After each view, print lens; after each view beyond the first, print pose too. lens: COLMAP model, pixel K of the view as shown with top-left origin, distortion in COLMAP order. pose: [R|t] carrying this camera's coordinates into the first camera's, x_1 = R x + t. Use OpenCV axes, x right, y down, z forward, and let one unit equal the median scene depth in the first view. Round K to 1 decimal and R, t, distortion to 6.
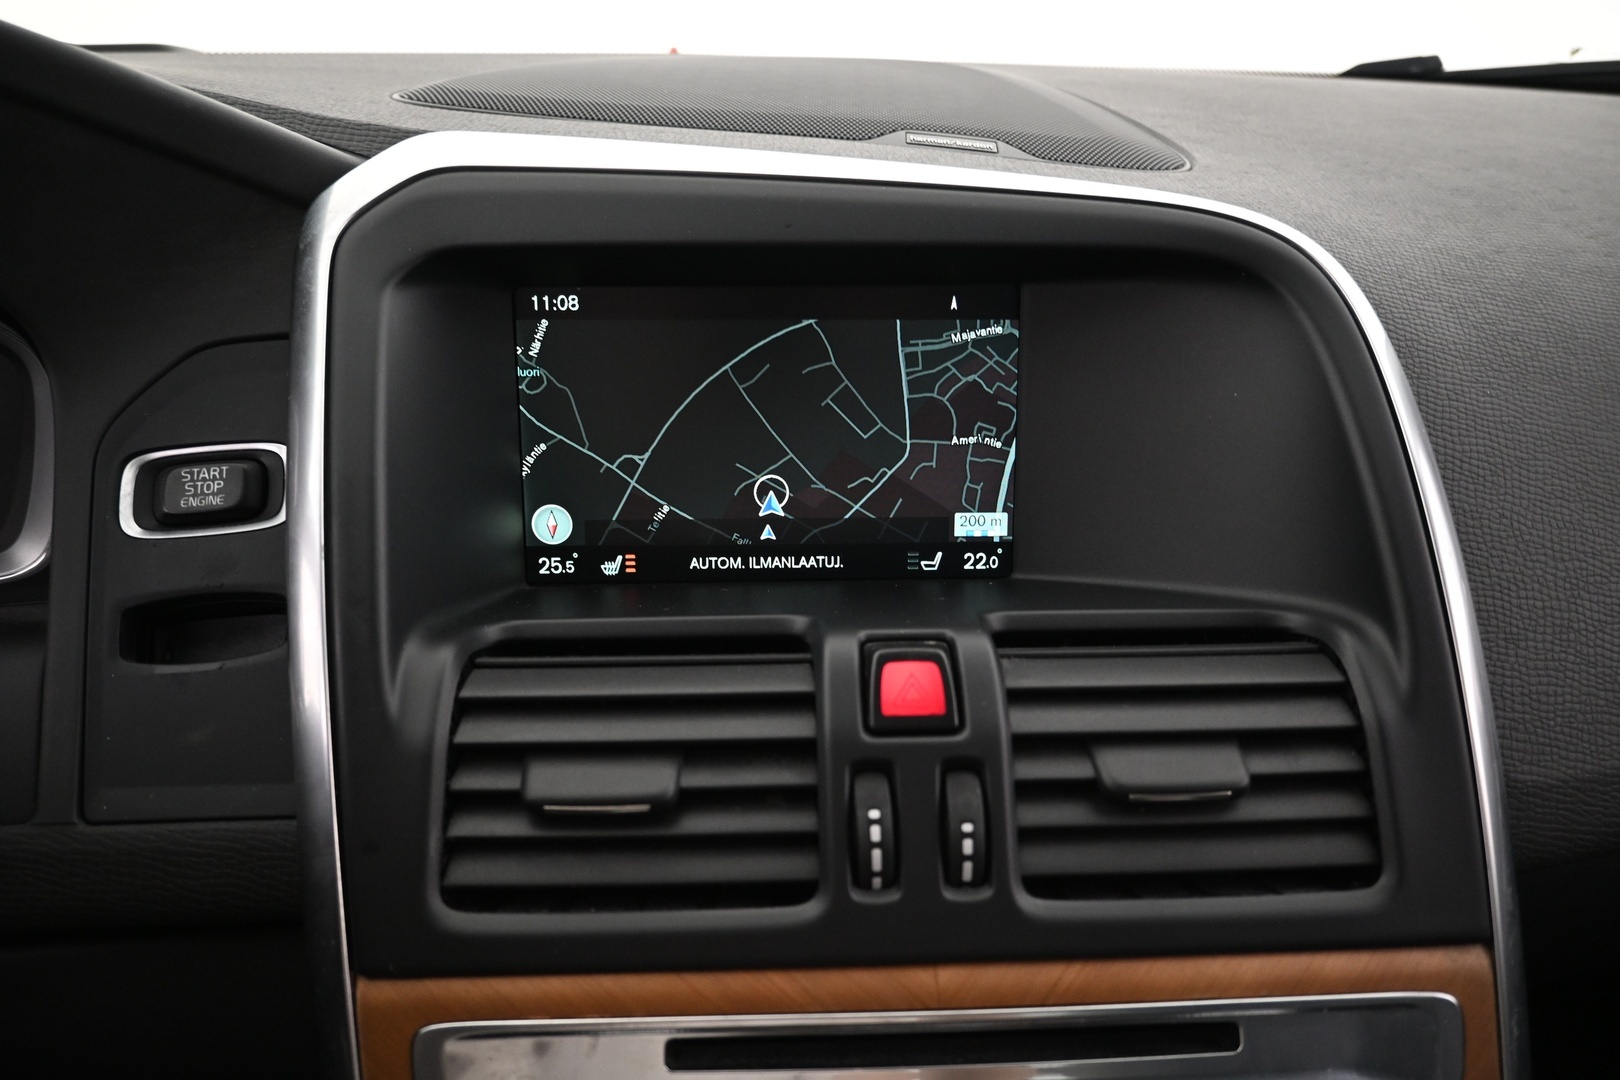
lens RADIAL K [[1111.7, 0, 810.0], [0, 1111.7, 540.0], [0, 0, 1]] dist [0.003297, -0.001852]
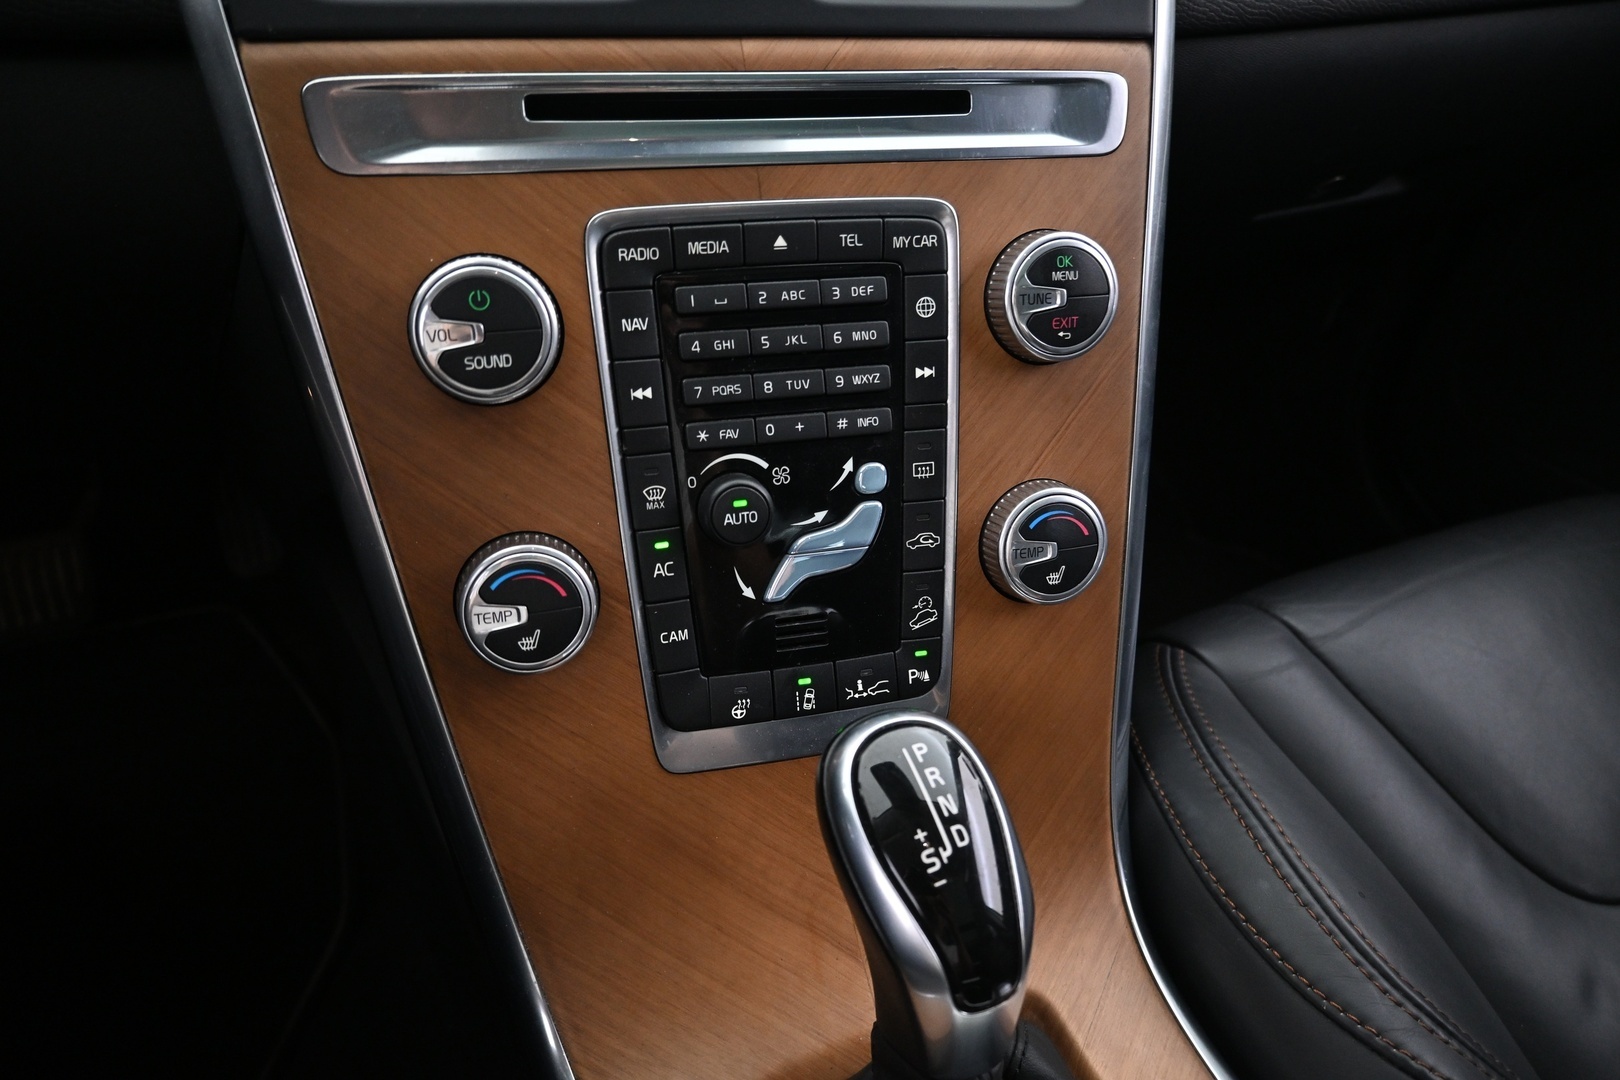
lens RADIAL K [[1111.7, 0, 810.0], [0, 1111.7, 540.0], [0, 0, 1]] dist [0.003297, -0.001852]
pose [[0.975892, -0.081210, 0.202581, -0.082325], [0.009641, 0.943330, 0.331716, 0.378993], [-0.218039, -0.321766, 0.921372, -0.258337]]
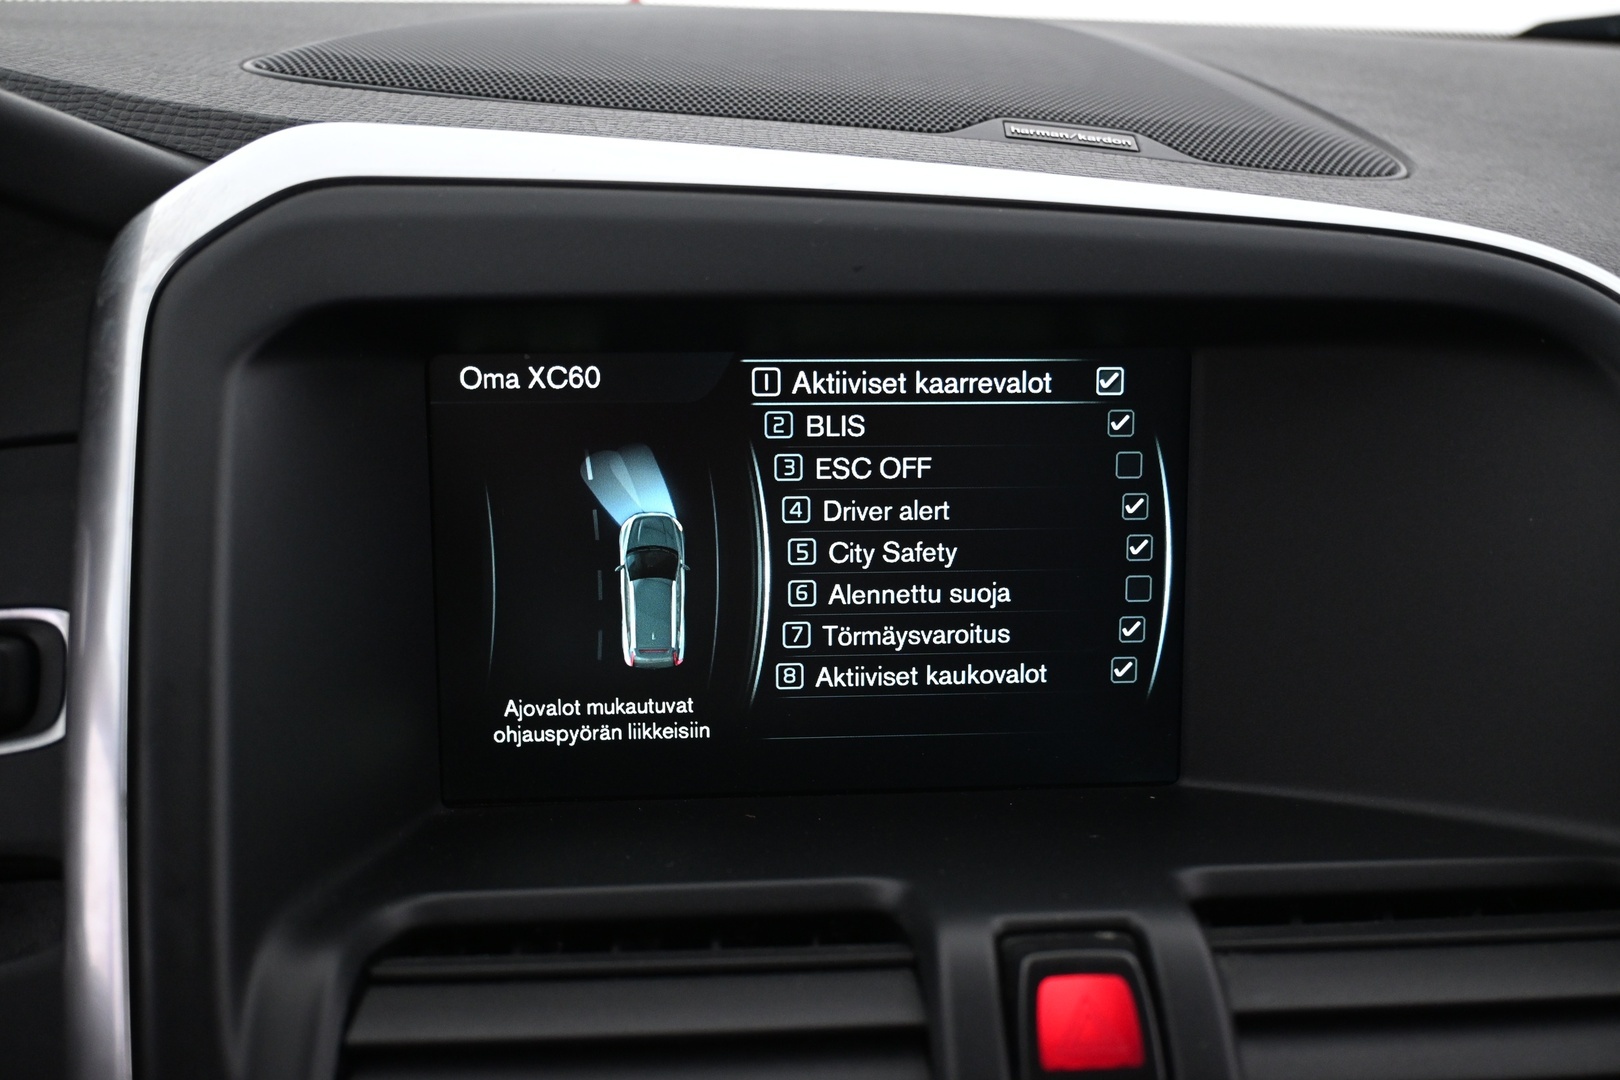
lens RADIAL K [[1428.3, 0, 810.0], [0, 1428.3, 540.0], [0, 0, 1]] dist [-0.000176, -0.010594]
pose [[0.999543, -0.005079, 0.029789, -0.068035], [0.006571, 0.998716, -0.050233, -0.075755], [-0.029495, 0.050405, 0.998293, 0.160988]]
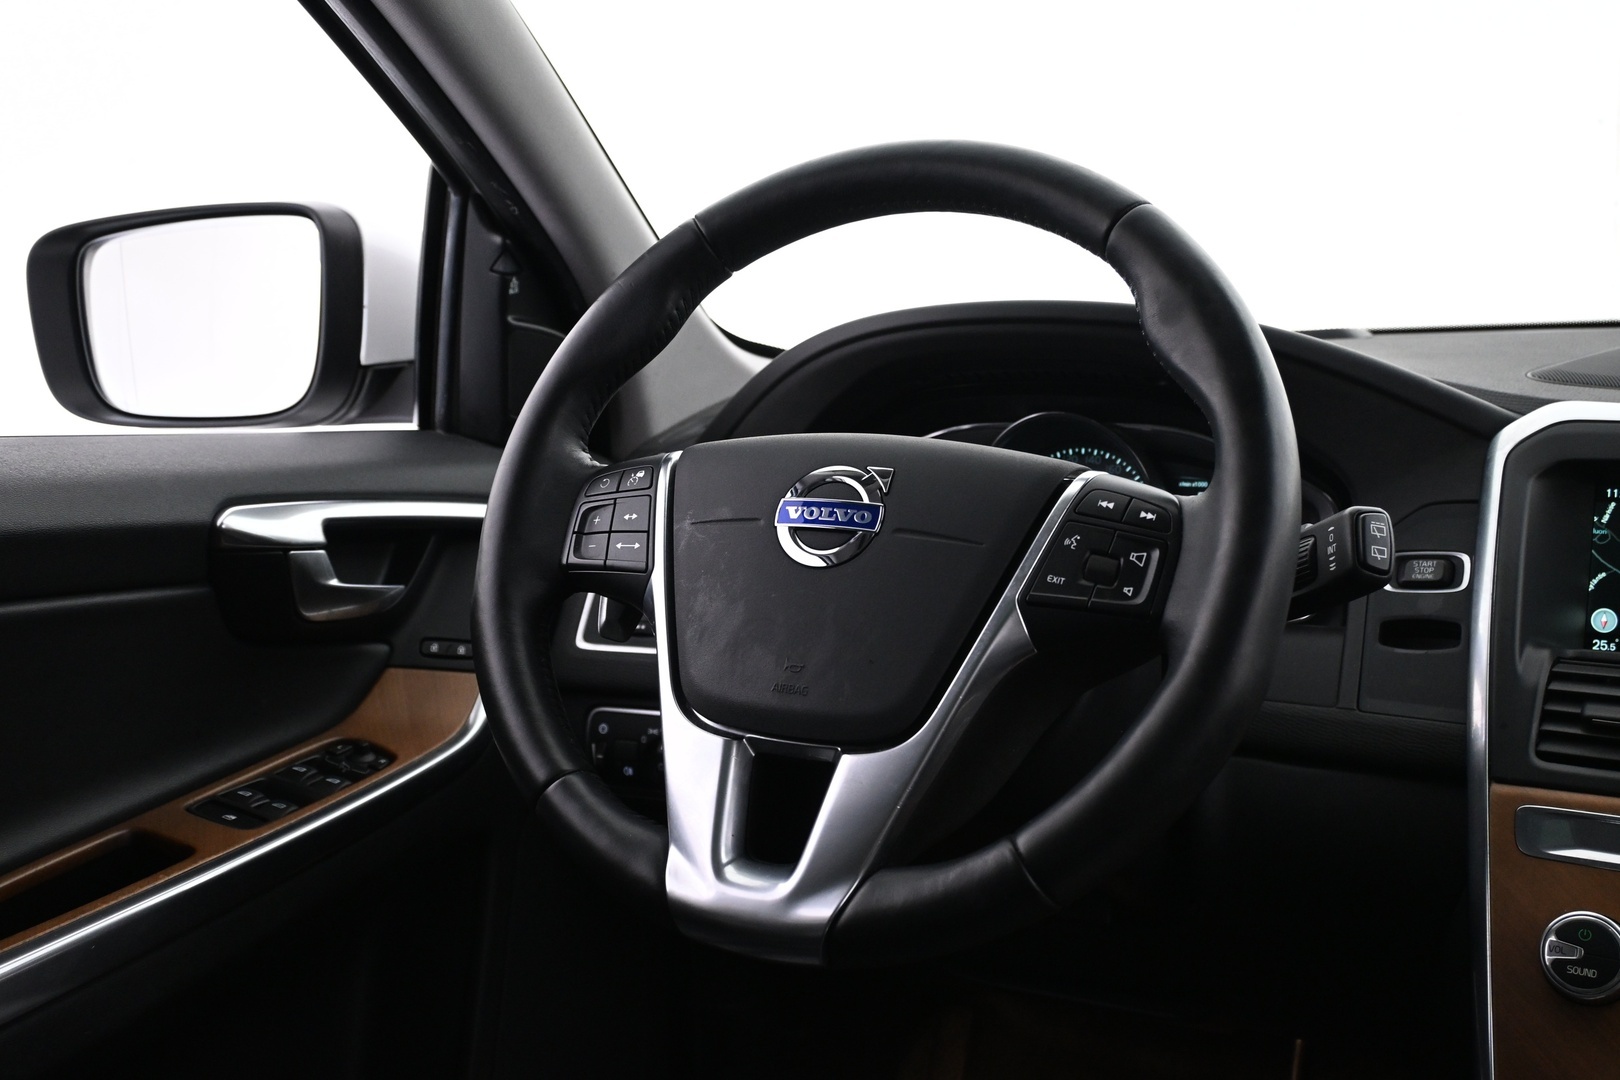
lens RADIAL K [[1650.3, 0, 803.1], [0, 1650.3, 516.1], [0, 0, 1]] dist [0.006471, 0.001920]
pose [[0.789128, 0.051335, -0.612080, 0.360101], [-0.193252, 0.966645, -0.168080, 0.522578], [0.583035, 0.250923, 0.772727, -1.806939]]
